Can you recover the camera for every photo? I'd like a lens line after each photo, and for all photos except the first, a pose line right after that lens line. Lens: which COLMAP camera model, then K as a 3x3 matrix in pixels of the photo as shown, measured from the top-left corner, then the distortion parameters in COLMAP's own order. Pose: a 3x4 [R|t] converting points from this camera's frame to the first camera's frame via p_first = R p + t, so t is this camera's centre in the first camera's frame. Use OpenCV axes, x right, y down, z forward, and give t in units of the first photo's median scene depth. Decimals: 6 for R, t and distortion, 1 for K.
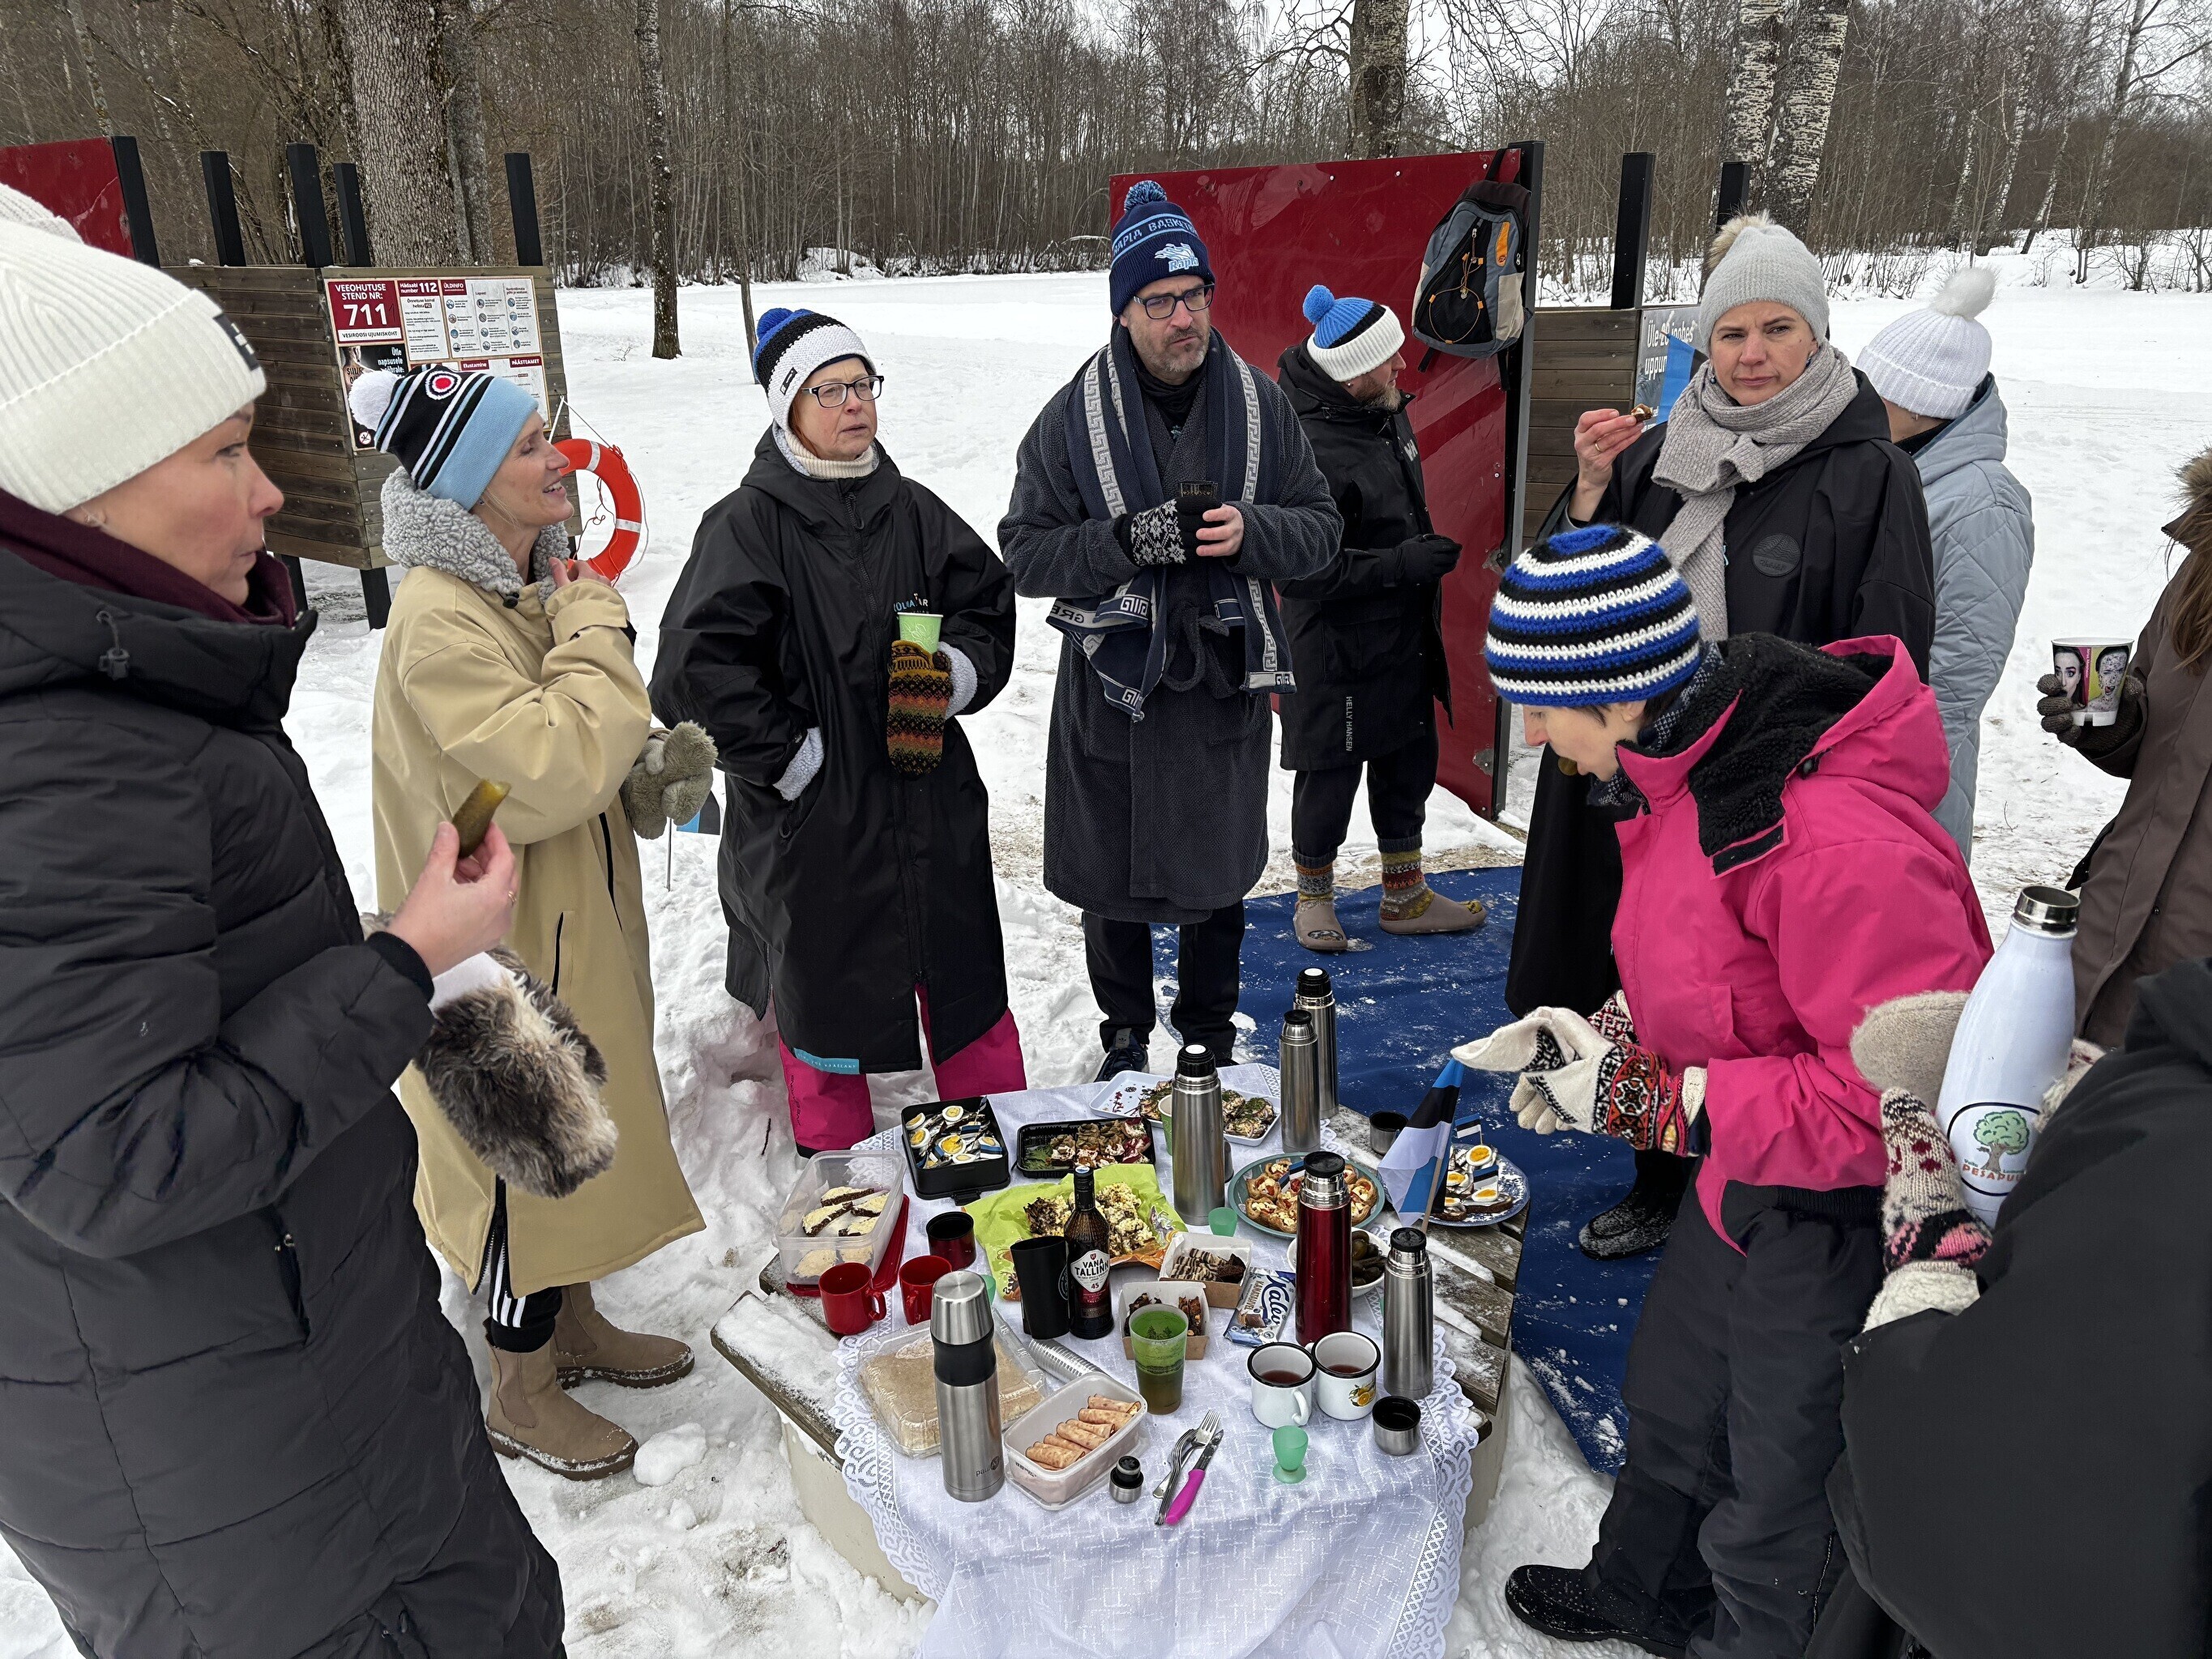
lens RADIAL K [[1658.4, 0, 1107.4], [0, 1658.4, 825.1], [0, 0, 1]] dist [0.045644, -0.043964]
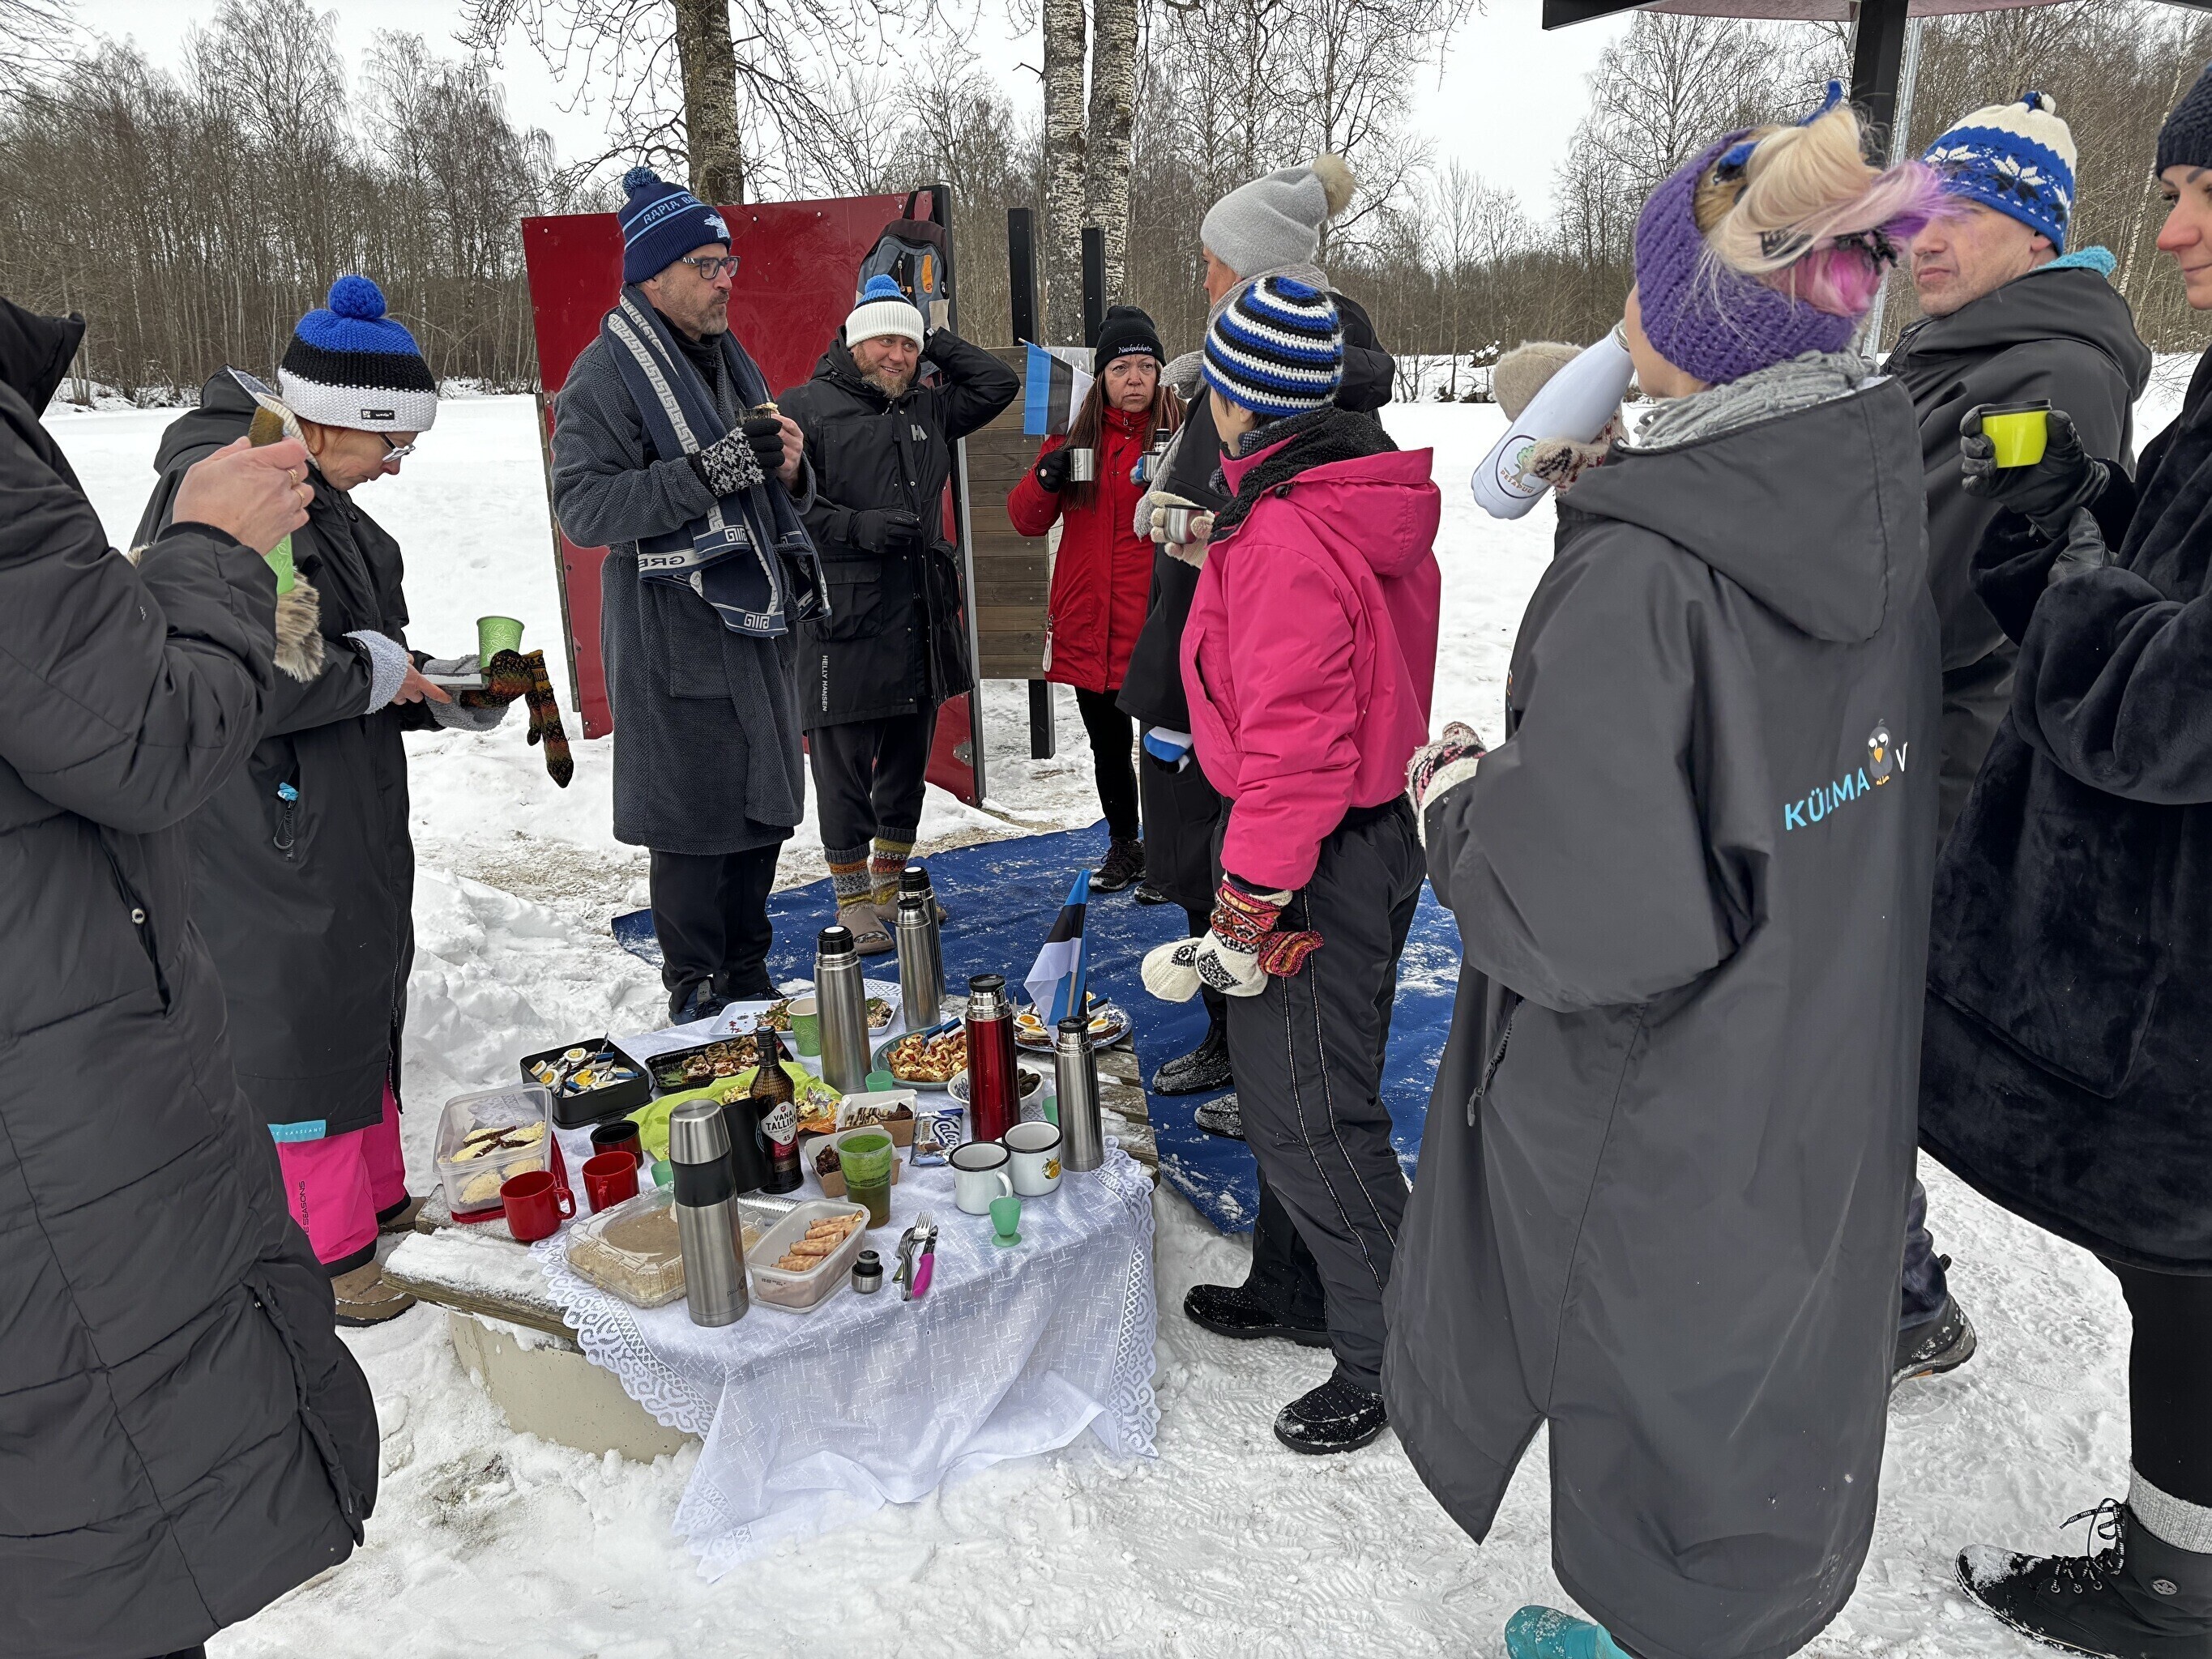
lens RADIAL K [[1658.4, 0, 1132.1], [0, 1658.4, 821.8], [0, 0, 1]] dist [0.045644, -0.043964]
pose [[0.920799, -0.109605, 0.374321, -0.137358], [0.136437, 0.989587, -0.045863, 0.120513], [-0.365396, 0.093302, 0.926164, -0.057901]]
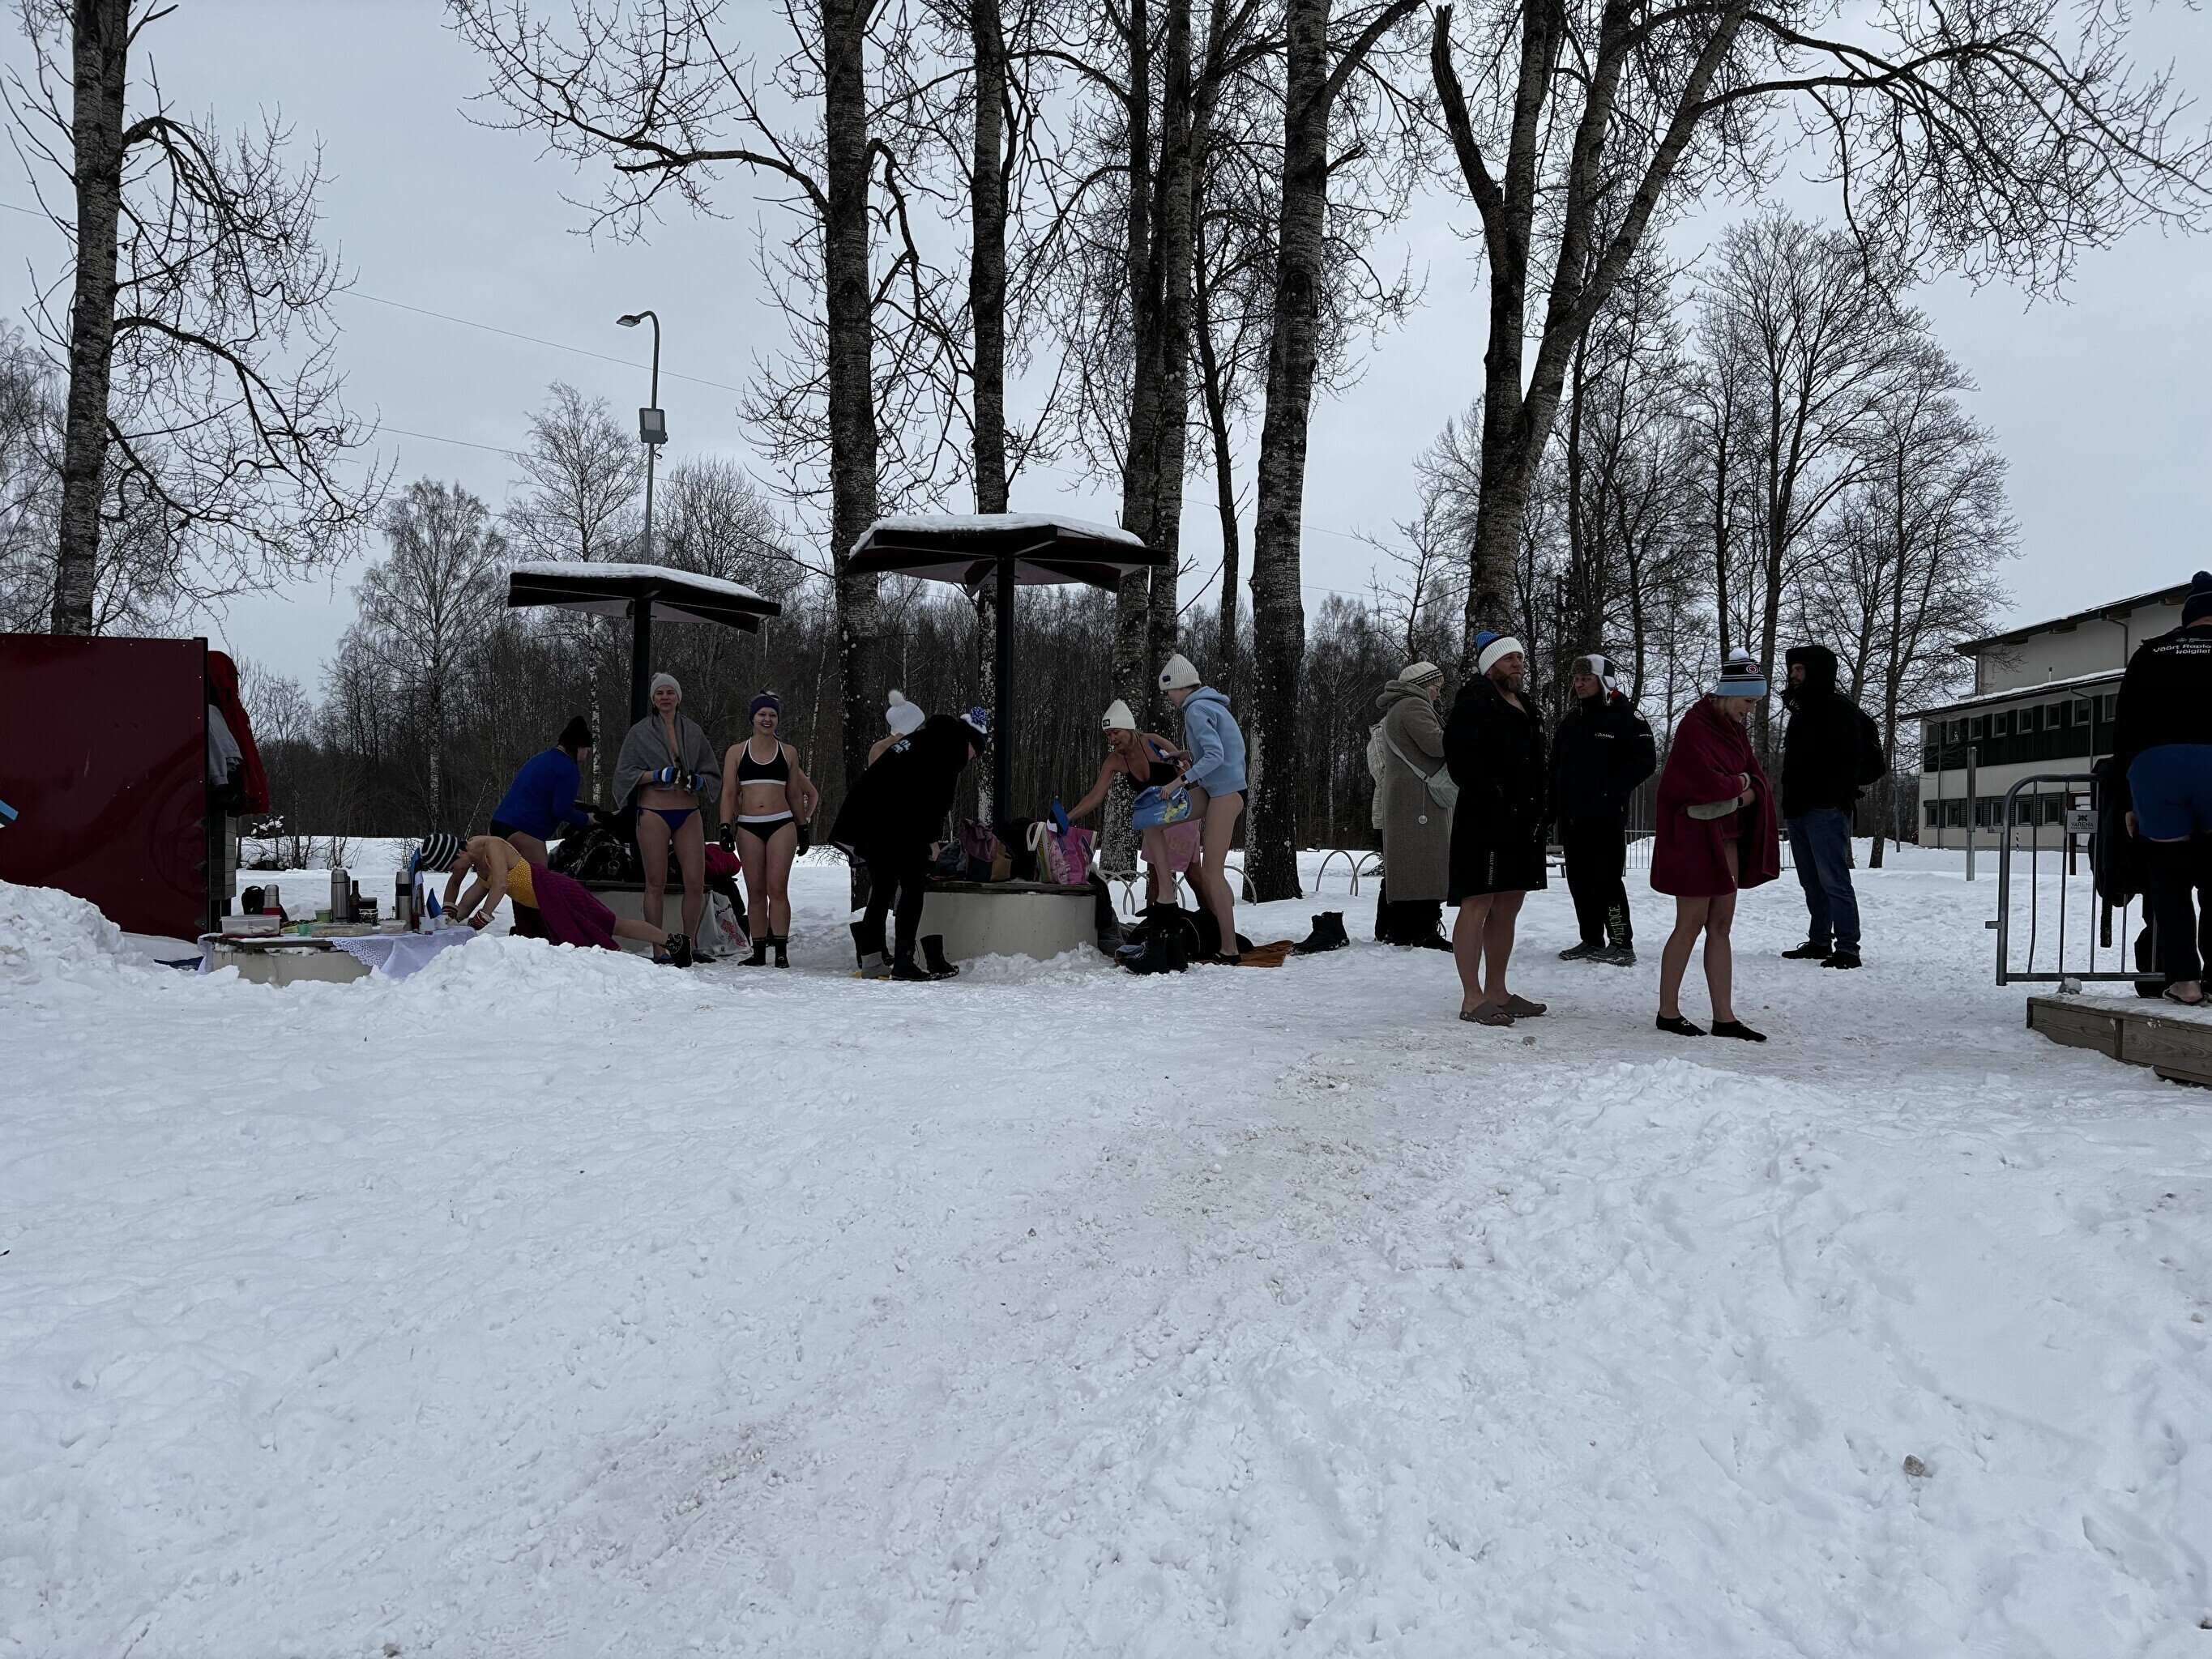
lens RADIAL K [[1658.4, 0, 1089.7], [0, 1658.4, 868.6], [0, 0, 1]] dist [0.045644, -0.043964]
pose [[0.474044, 0.008984, 0.880455, -1.822062], [0.274007, 0.948791, -0.157209, 0.882170], [-0.836781, 0.315775, 0.447307, -1.420609]]
